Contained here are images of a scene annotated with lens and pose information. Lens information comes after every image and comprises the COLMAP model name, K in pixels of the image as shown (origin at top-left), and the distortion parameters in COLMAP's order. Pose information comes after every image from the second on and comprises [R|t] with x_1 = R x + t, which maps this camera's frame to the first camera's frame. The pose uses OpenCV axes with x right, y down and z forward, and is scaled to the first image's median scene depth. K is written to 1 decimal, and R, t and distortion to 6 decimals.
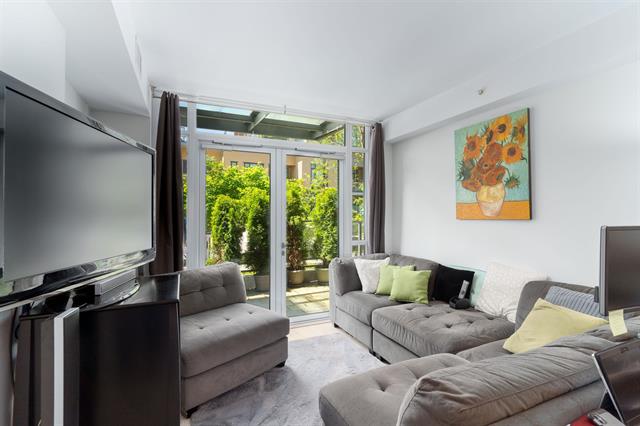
lens RADIAL K [[306.6, 0, 322.2], [0, 306.6, 211.3], [0, 0, 1]] dist [0.003861, -0.001722]
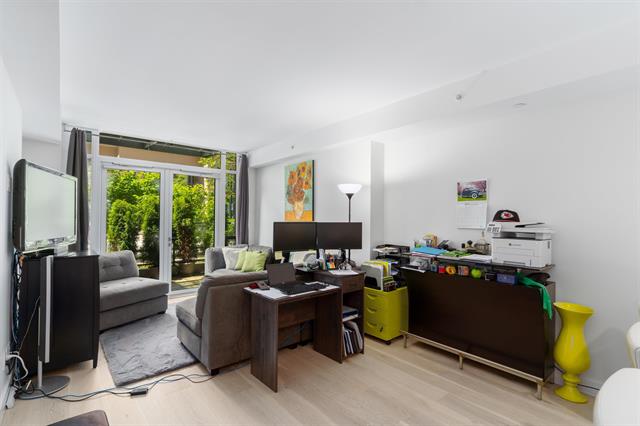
lens RADIAL K [[306.6, 0, 321.5], [0, 306.6, 215.9], [0, 0, 1]] dist [0.003861, -0.001722]
pose [[0.962437, 0.012010, 0.271238, 0.170917], [-0.012766, 0.999918, 0.001021, -0.005168], [-0.271203, -0.004445, 0.962512, -0.573520]]
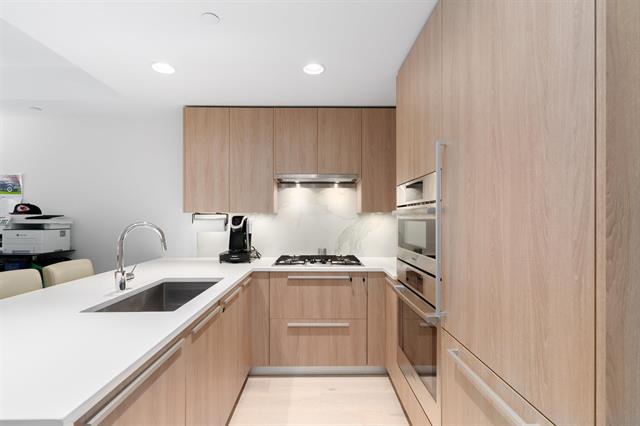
lens RADIAL K [[306.6, 0, 321.5], [0, 306.6, 216.8], [0, 0, 1]] dist [0.003861, -0.001722]
pose [[0.400245, 0.002089, 0.916406, 0.386691], [-0.009183, 0.999956, 0.001731, 0.001768], [-0.916362, -0.009108, 0.400247, -1.028033]]
